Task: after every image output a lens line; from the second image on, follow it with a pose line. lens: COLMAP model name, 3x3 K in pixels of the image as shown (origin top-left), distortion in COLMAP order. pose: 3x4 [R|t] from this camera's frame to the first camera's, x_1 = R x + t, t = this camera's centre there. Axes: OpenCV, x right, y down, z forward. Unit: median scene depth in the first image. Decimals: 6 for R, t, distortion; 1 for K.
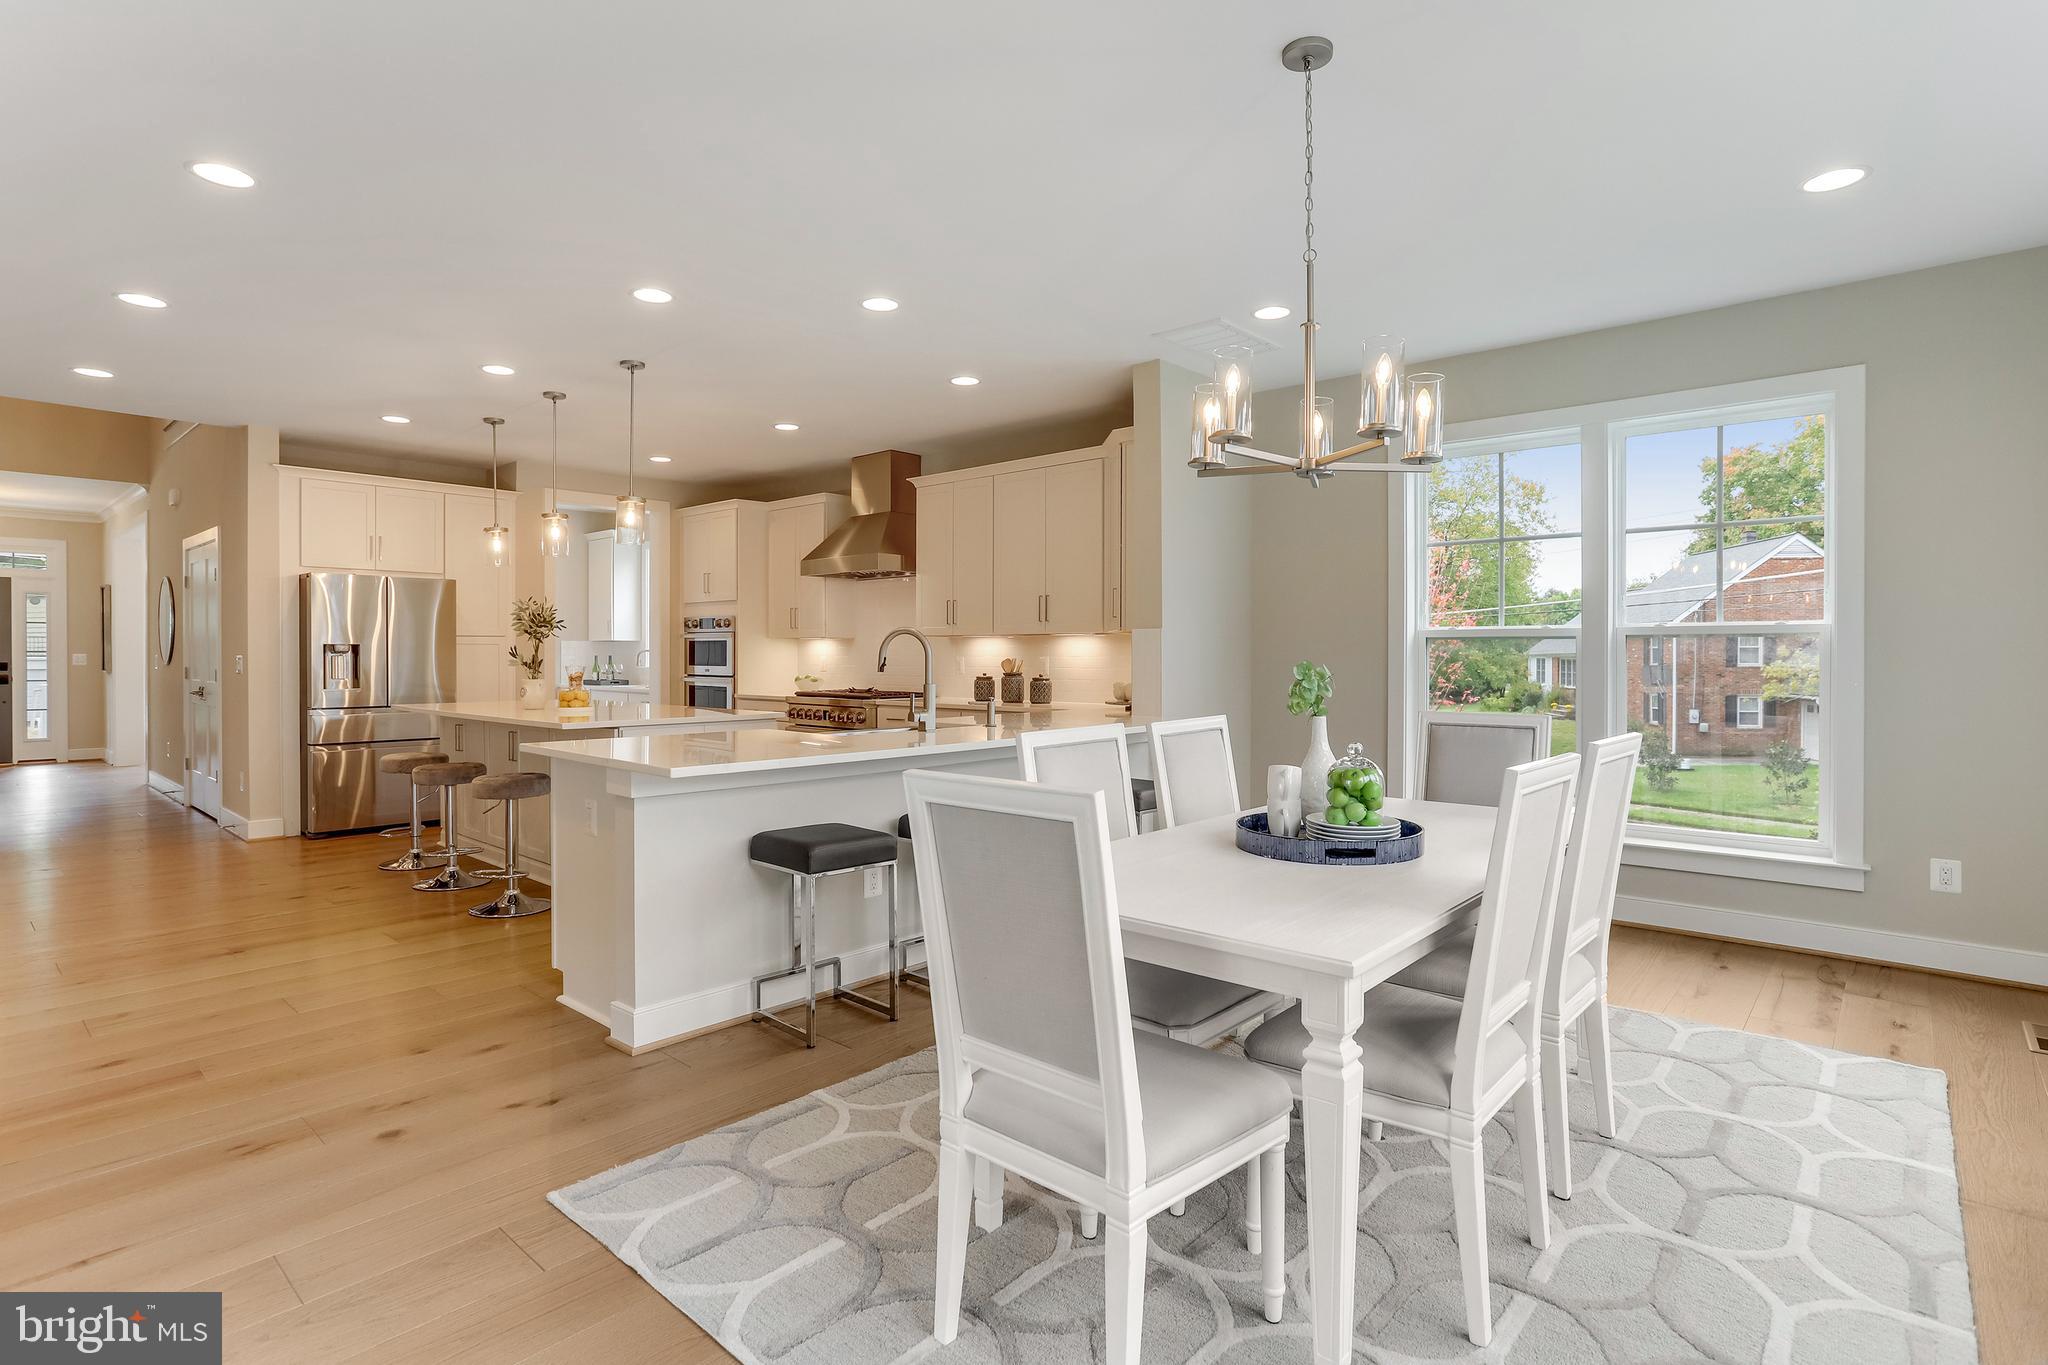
lens RADIAL K [[1016.7, 0, 1023.0], [0, 1016.7, 660.9], [0, 0, 1]] dist [-0.045185, 0.023524]
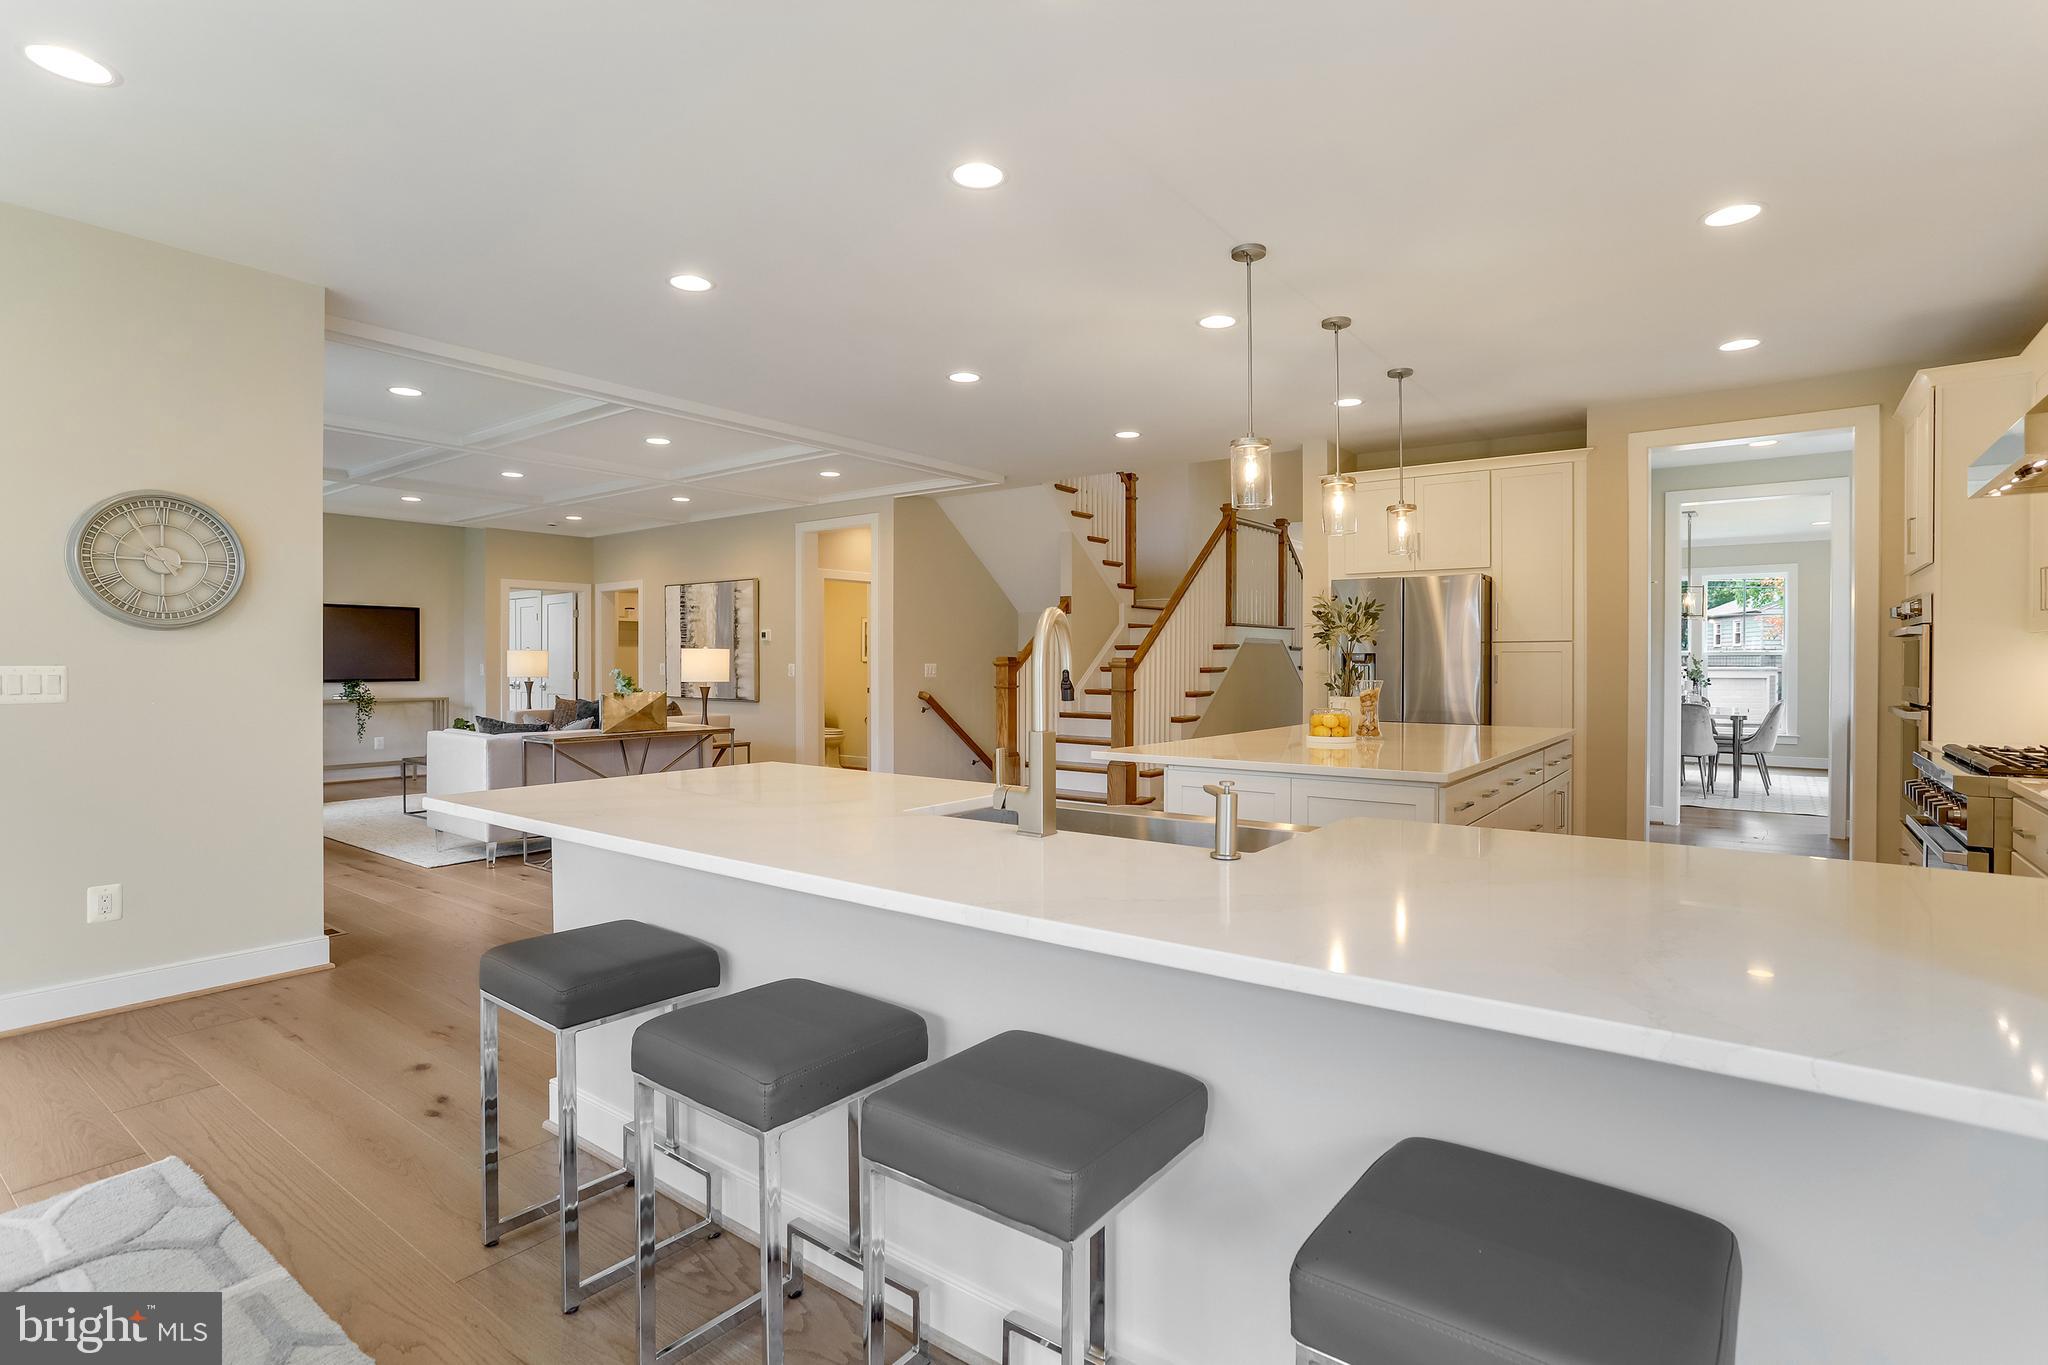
lens RADIAL K [[1014.9, 0, 1002.0], [0, 1014.9, 658.7], [0, 0, 1]] dist [-0.075661, 0.050726]
pose [[0.086704, -0.000936, -0.996234, 0.211624], [-0.005539, 0.999984, -0.001422, -0.007740], [0.996219, 0.005642, 0.086697, 0.544440]]
